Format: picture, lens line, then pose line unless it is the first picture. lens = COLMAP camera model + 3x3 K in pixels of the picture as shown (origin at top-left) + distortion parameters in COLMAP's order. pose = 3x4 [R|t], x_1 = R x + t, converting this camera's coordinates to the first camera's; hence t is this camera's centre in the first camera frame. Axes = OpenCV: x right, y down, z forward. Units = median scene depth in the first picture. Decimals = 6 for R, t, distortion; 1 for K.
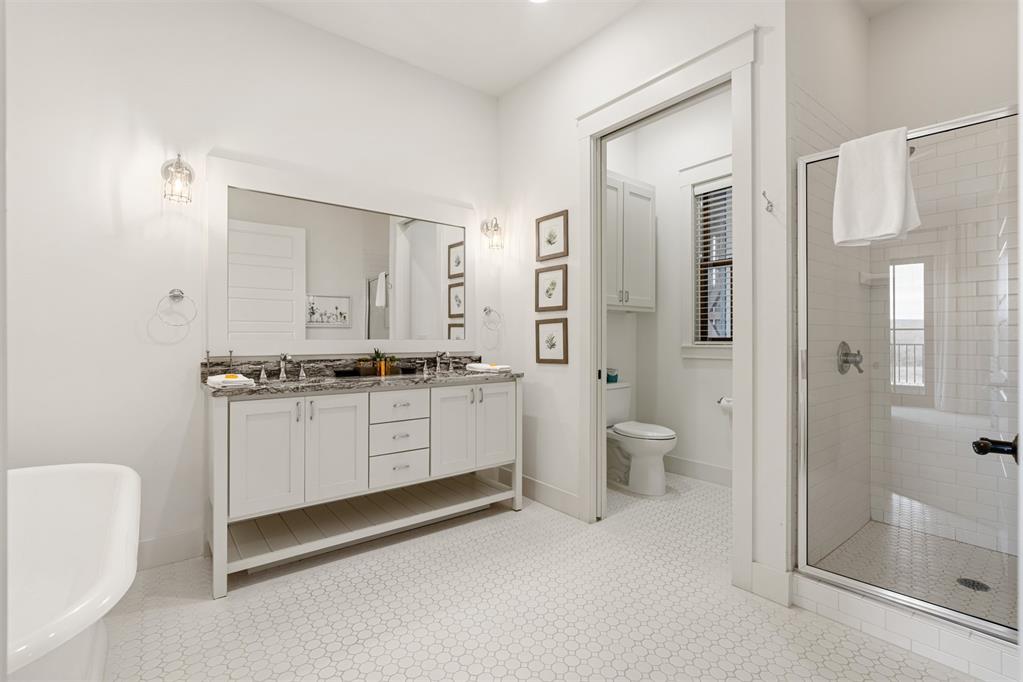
lens RADIAL K [[462.7, 0, 509.2], [0, 462.7, 338.6], [0, 0, 1]] dist [-0.002808, 0.000603]
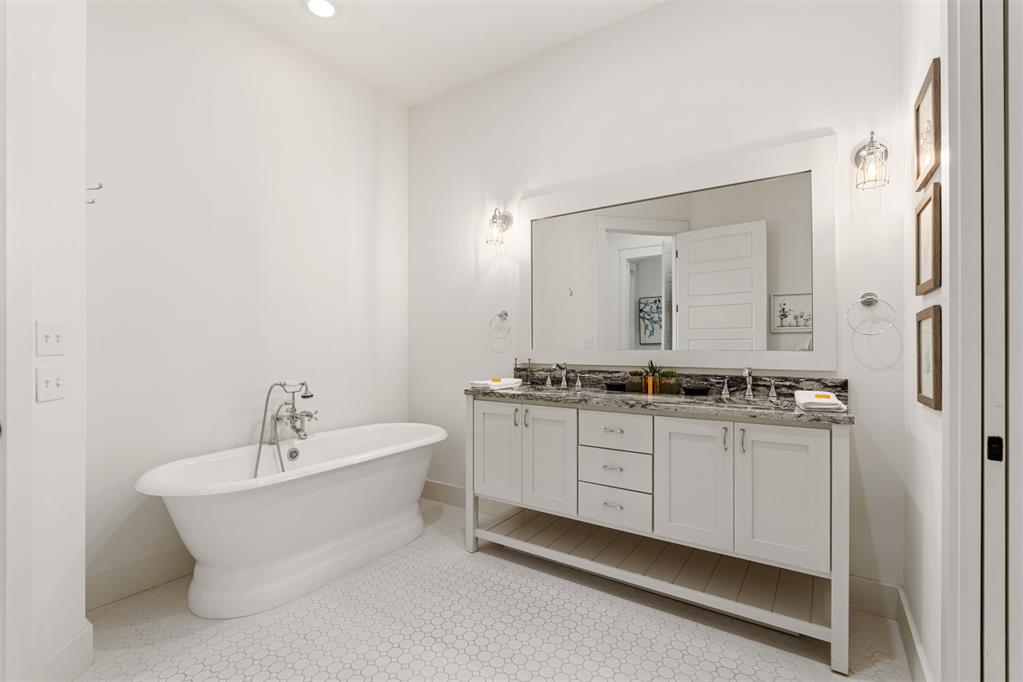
lens RADIAL K [[462.7, 0, 509.2], [0, 462.7, 343.6], [0, 0, 1]] dist [-0.002808, 0.000603]
pose [[0.300221, -0.001872, -0.953868, 0.482595], [0.003154, 0.999995, -0.000970, -0.010878], [0.953864, -0.002718, 0.300226, 0.555167]]
